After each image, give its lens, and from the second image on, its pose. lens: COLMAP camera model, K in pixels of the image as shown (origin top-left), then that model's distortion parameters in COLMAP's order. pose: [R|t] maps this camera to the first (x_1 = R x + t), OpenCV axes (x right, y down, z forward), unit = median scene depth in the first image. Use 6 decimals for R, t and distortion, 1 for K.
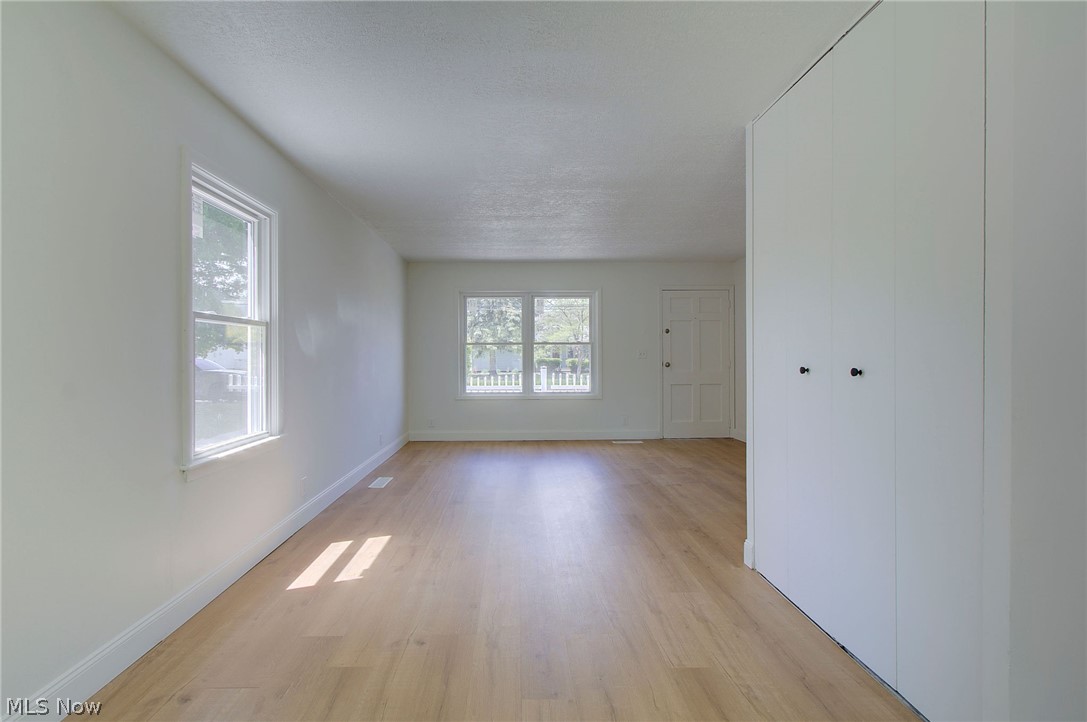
lens RADIAL K [[511.2, 0, 532.8], [0, 511.2, 363.9], [0, 0, 1]] dist [0.004424, 0.001847]
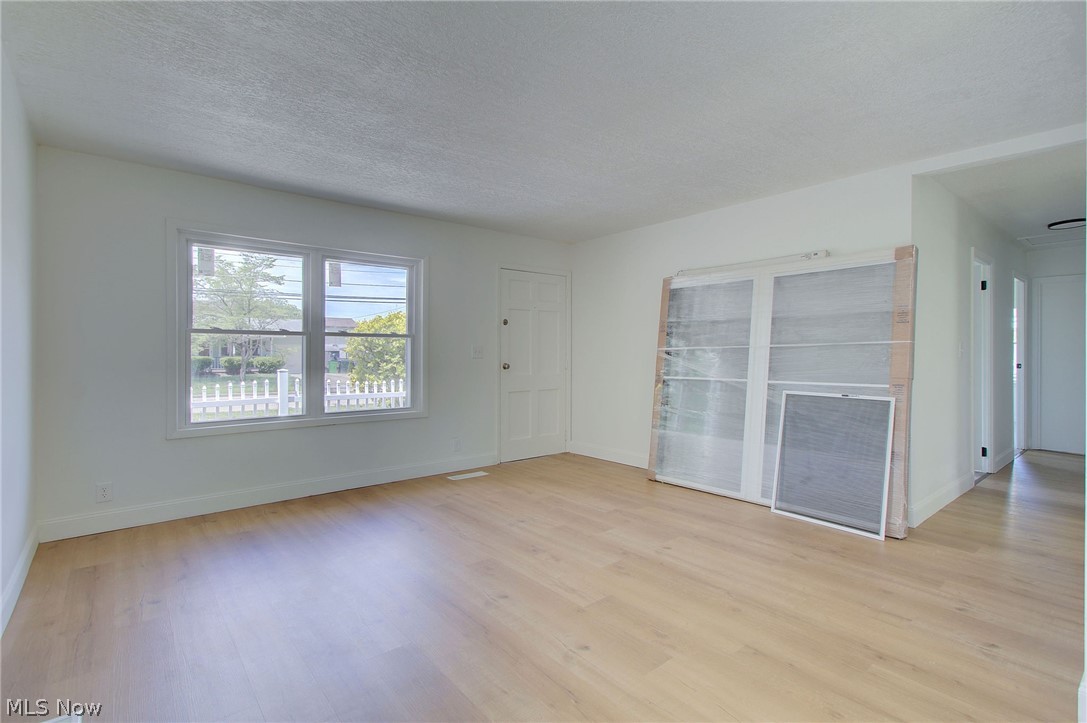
lens RADIAL K [[511.2, 0, 538.4], [0, 511.2, 355.1], [0, 0, 1]] dist [0.004424, 0.001847]
pose [[0.798696, 0.003848, 0.601722, -0.160112], [0.004399, 0.999915, -0.012234, -0.005337], [-0.601718, 0.012418, 0.798612, 0.360601]]
